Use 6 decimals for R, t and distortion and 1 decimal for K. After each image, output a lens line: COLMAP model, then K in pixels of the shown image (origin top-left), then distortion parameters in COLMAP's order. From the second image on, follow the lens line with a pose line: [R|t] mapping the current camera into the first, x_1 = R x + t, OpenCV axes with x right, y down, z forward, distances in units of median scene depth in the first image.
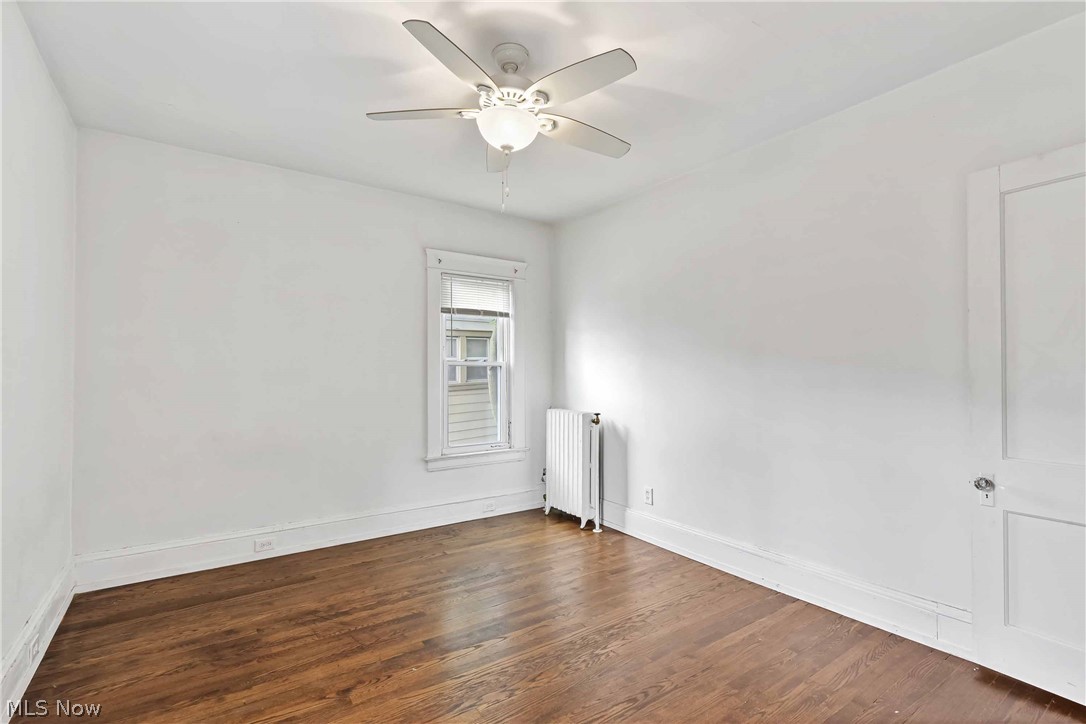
lens RADIAL K [[500.9, 0, 543.0], [0, 500.9, 362.0], [0, 0, 1]] dist [0.001337, -0.000244]
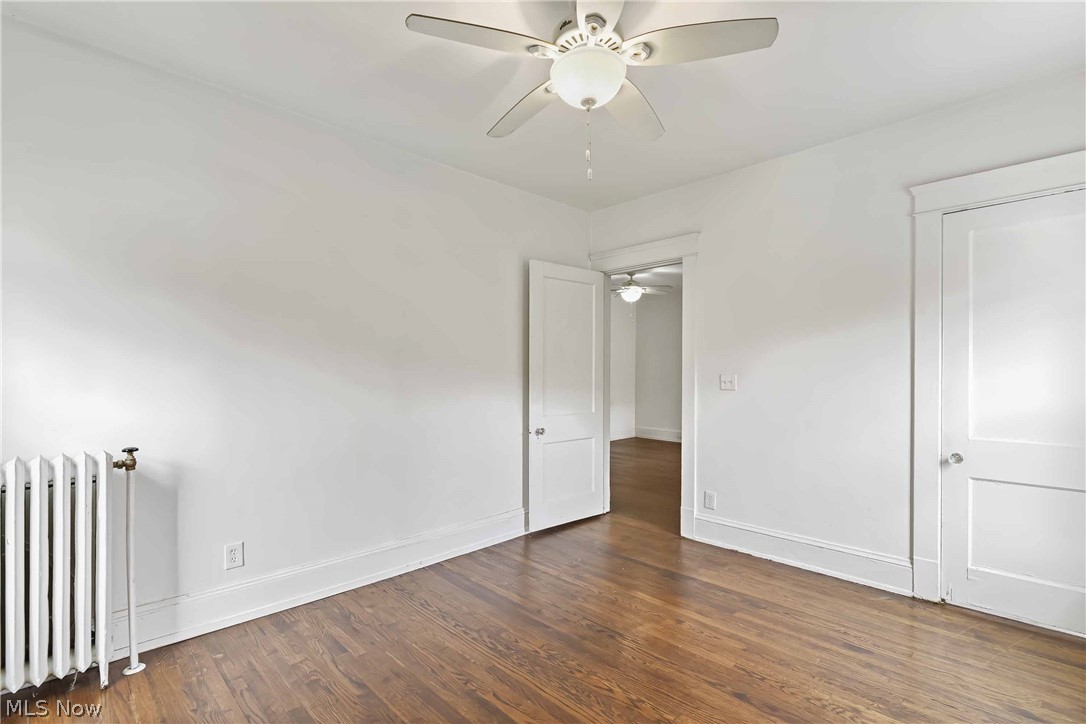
lens RADIAL K [[495.2, 0, 555.7], [0, 495.2, 373.8], [0, 0, 1]] dist [-0.000881, -0.000574]
pose [[-0.171642, -0.005966, 0.985141, -0.676779], [-0.021105, 0.999774, 0.002378, 0.019101], [-0.984933, -0.020383, -0.171729, 0.924314]]
